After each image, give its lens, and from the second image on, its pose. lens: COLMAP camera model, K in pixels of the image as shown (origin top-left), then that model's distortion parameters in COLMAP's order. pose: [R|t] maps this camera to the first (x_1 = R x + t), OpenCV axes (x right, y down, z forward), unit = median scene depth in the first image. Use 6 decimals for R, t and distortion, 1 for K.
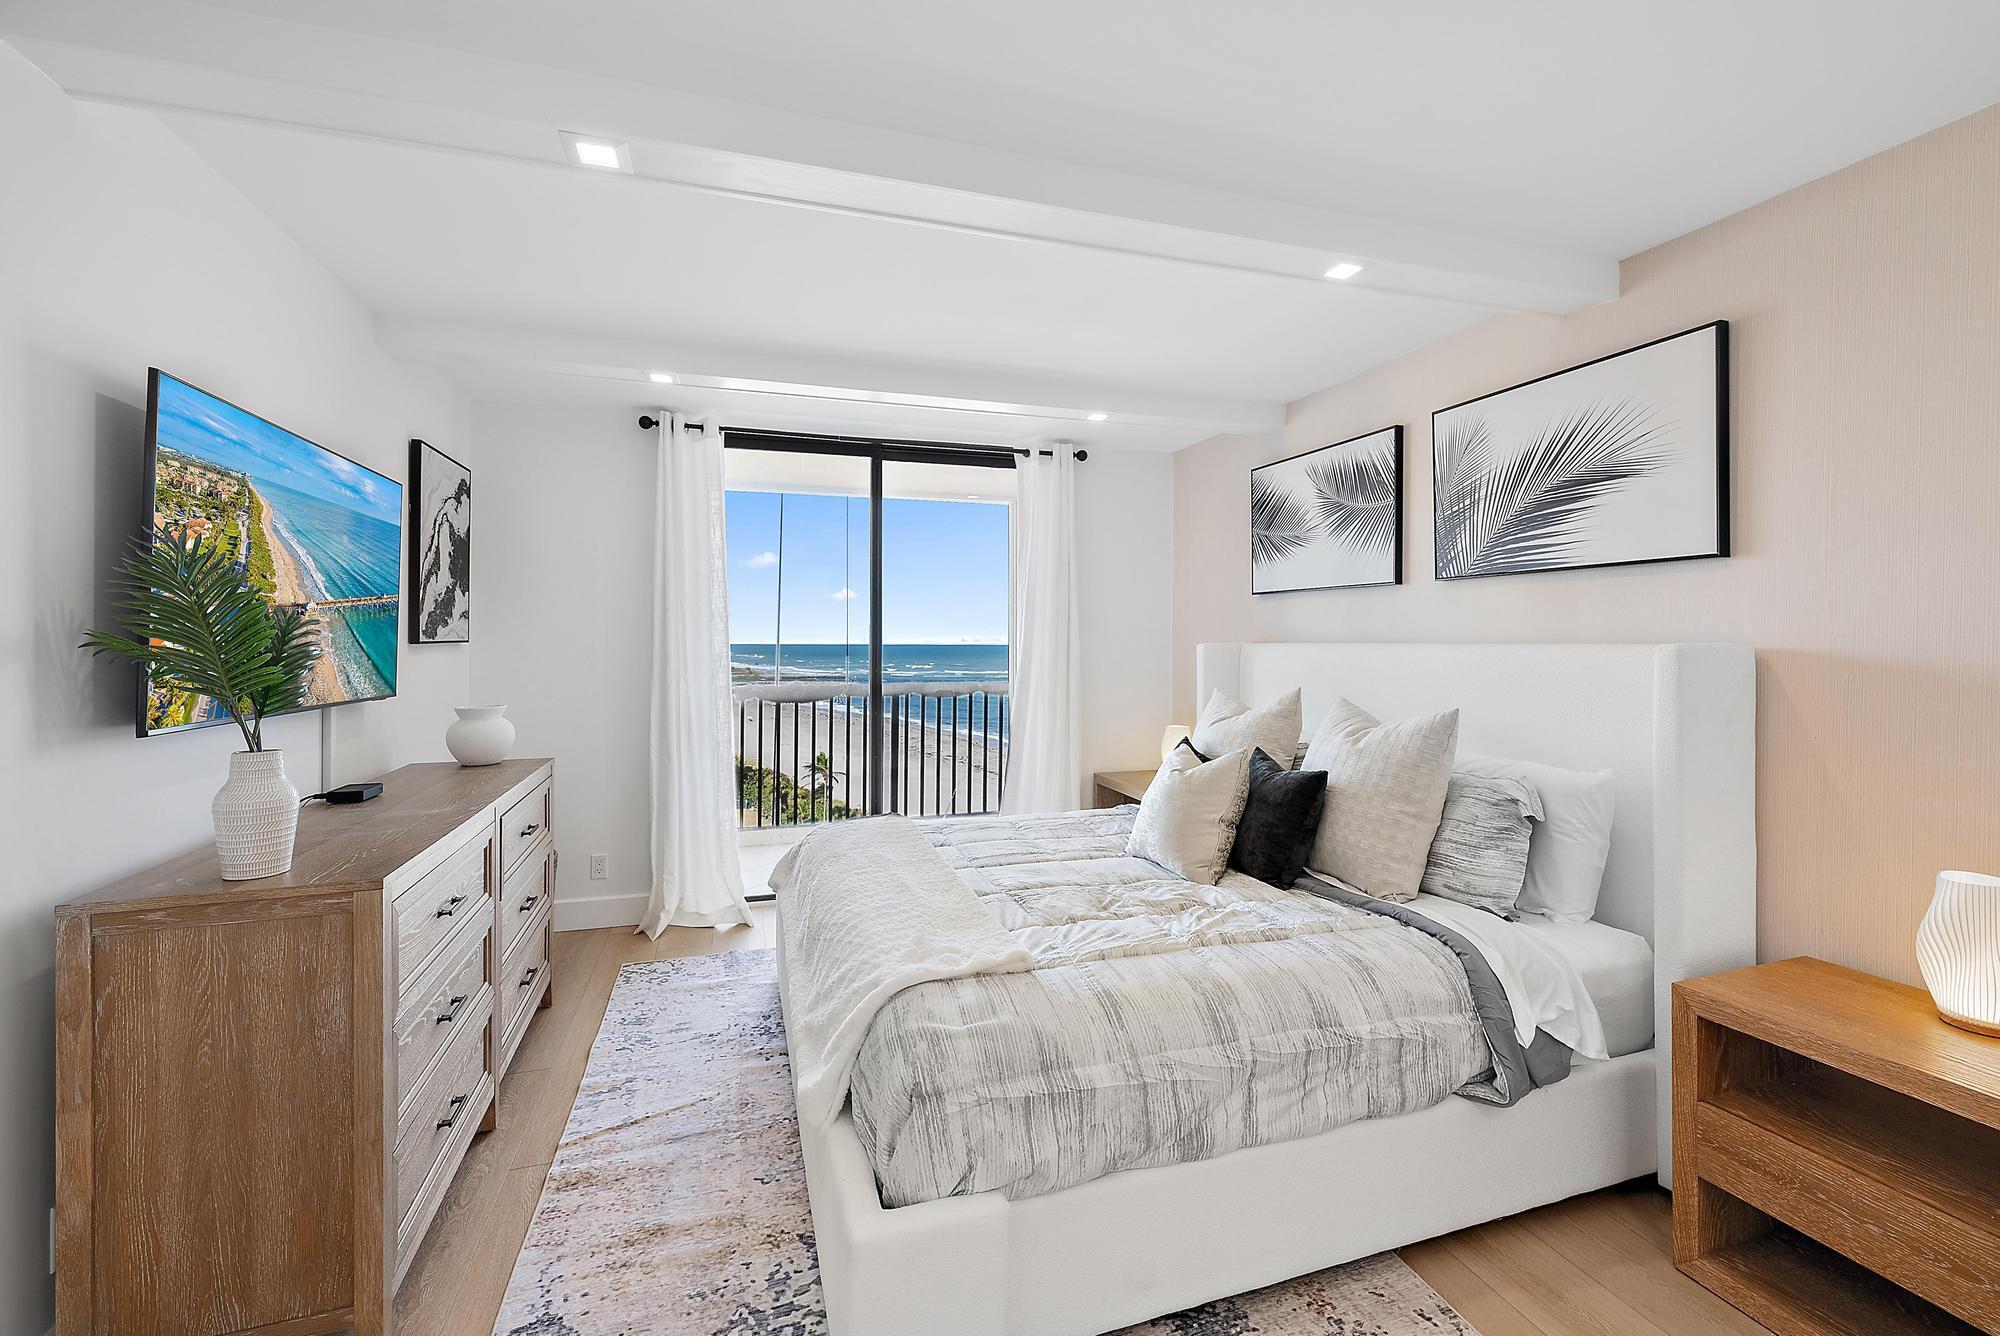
lens RADIAL K [[853.9, 0, 1005.4], [0, 853.9, 639.6], [0, 0, 1]] dist [0.001426, -0.000288]
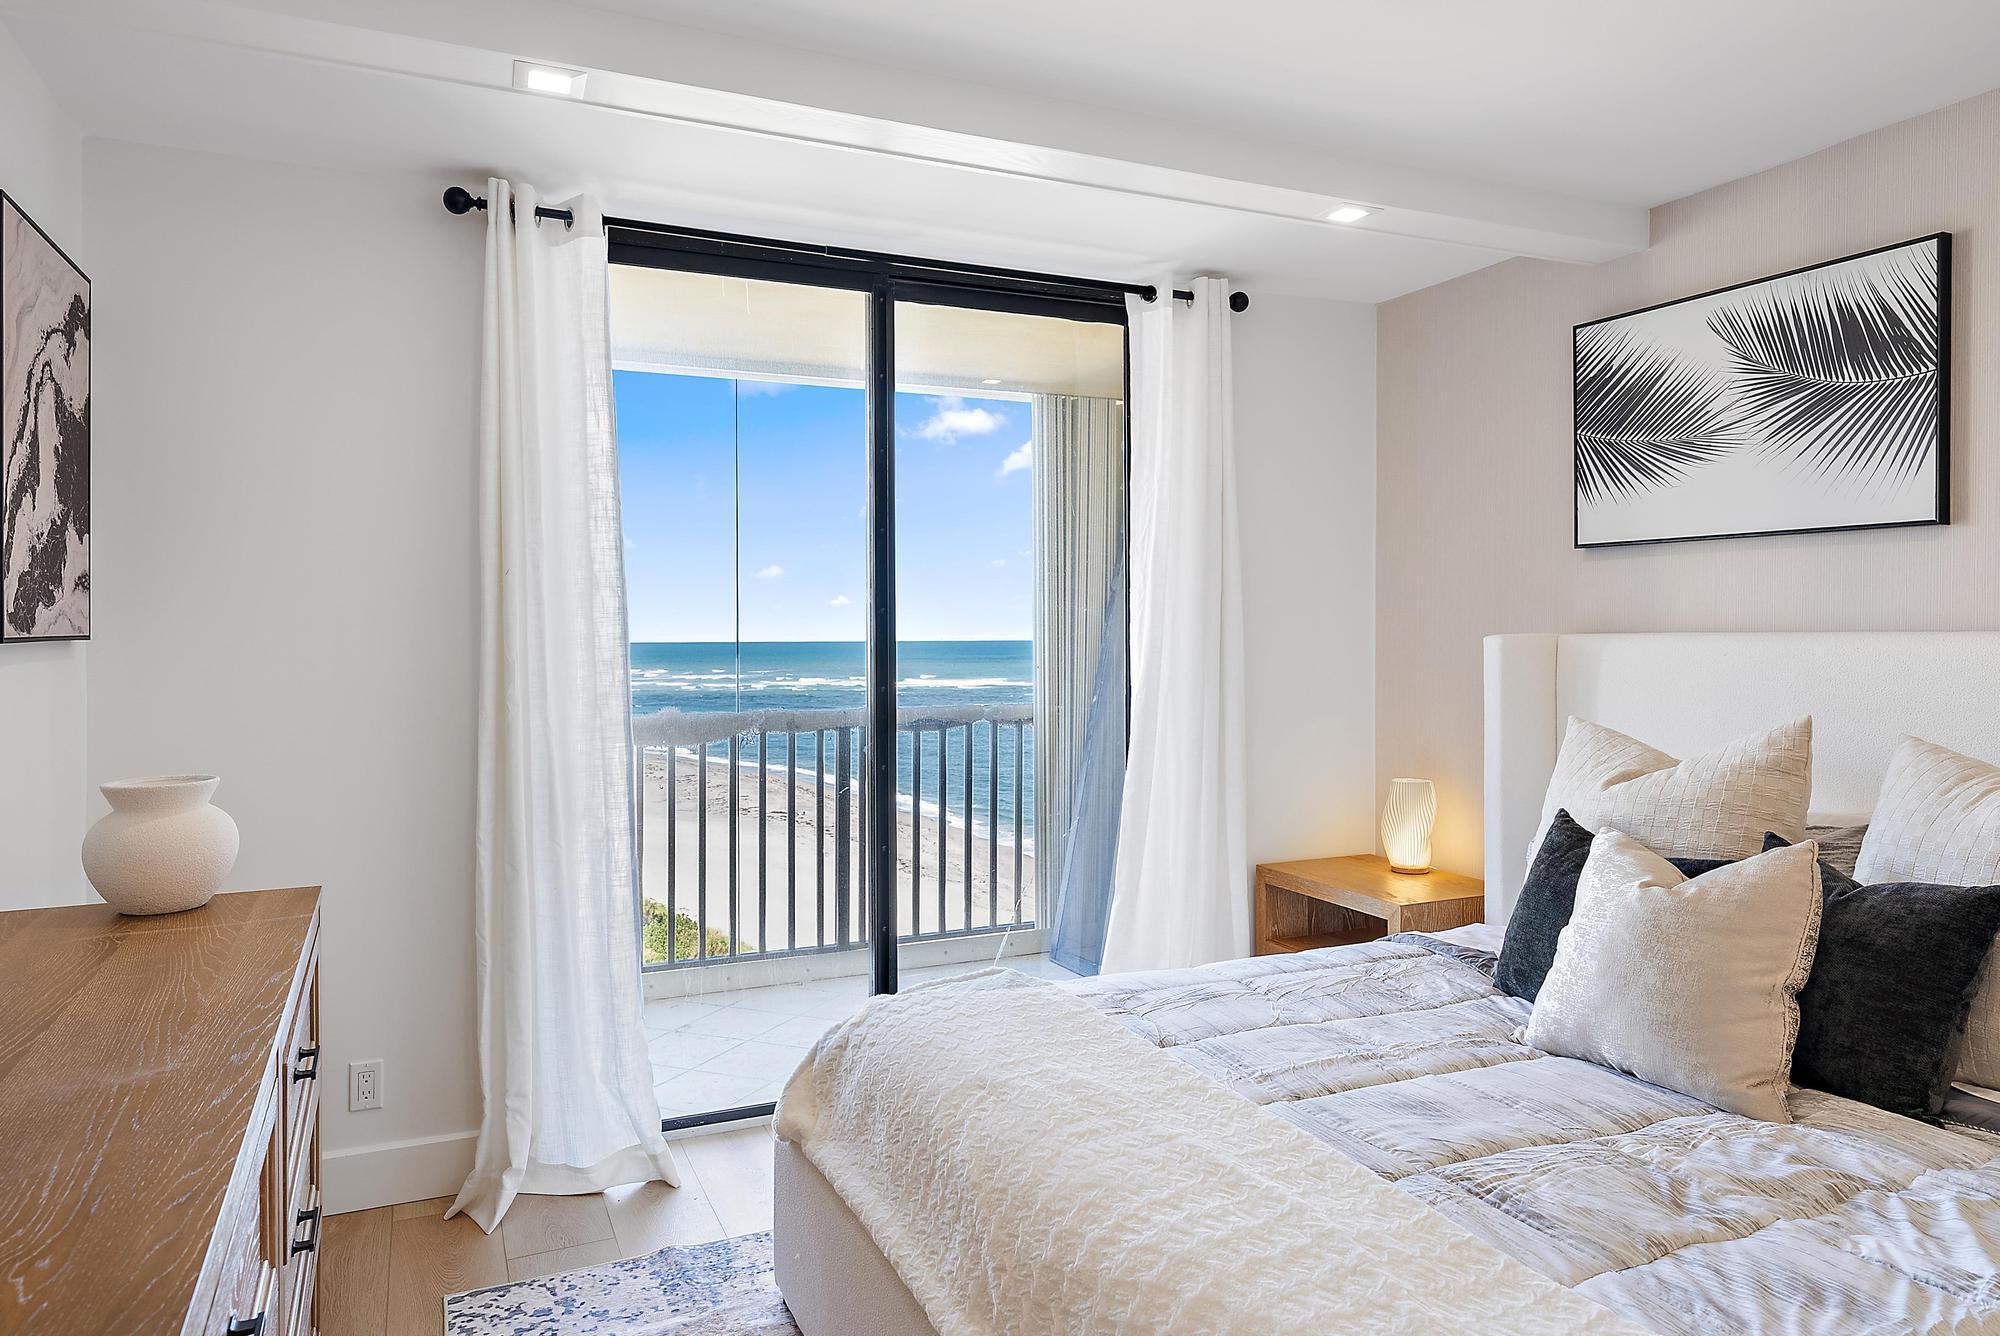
lens RADIAL K [[1288.9, 0, 1015.1], [0, 1288.9, 640.4], [0, 0, 1]] dist [0.005387, 0.001032]
pose [[0.992554, -0.005248, 0.121691, -0.197704], [0.004485, 0.999969, 0.006546, 0.001210], [-0.121721, -0.005952, 0.992546, 0.213019]]
